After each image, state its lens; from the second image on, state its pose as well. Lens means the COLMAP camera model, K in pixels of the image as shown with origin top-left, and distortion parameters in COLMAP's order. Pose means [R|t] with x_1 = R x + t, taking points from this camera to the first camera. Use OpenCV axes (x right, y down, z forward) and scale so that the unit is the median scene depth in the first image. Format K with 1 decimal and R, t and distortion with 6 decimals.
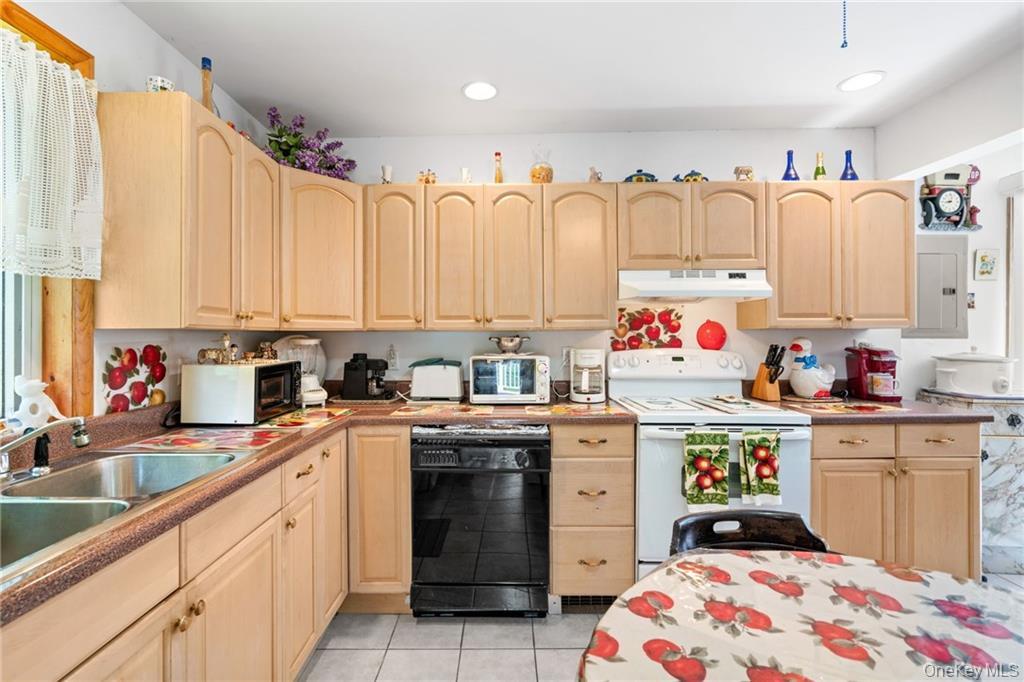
lens RADIAL K [[458.8, 0, 505.0], [0, 458.8, 336.9], [0, 0, 1]] dist [-0.002111, -0.000208]
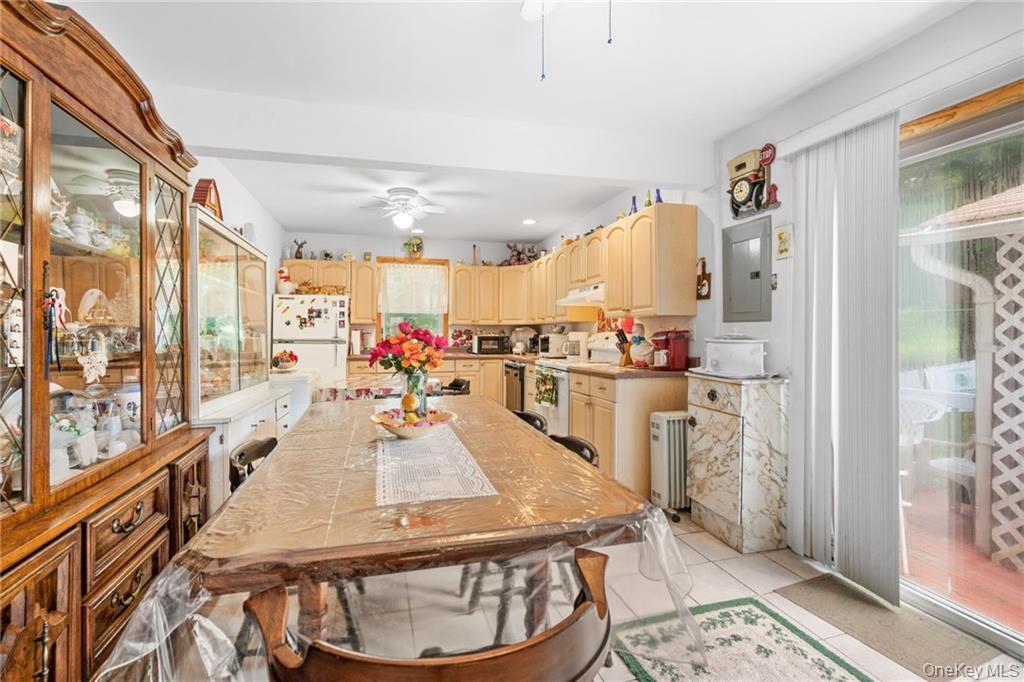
lens RADIAL K [[473.0, 0, 502.1], [0, 473.0, 334.6], [0, 0, 1]] dist [-0.000588, 0.000119]
pose [[0.262352, 0.002601, -0.964969, 2.111269], [-0.004432, 0.999989, 0.001490, 0.037482], [0.964962, 0.003886, 0.262361, 0.215565]]
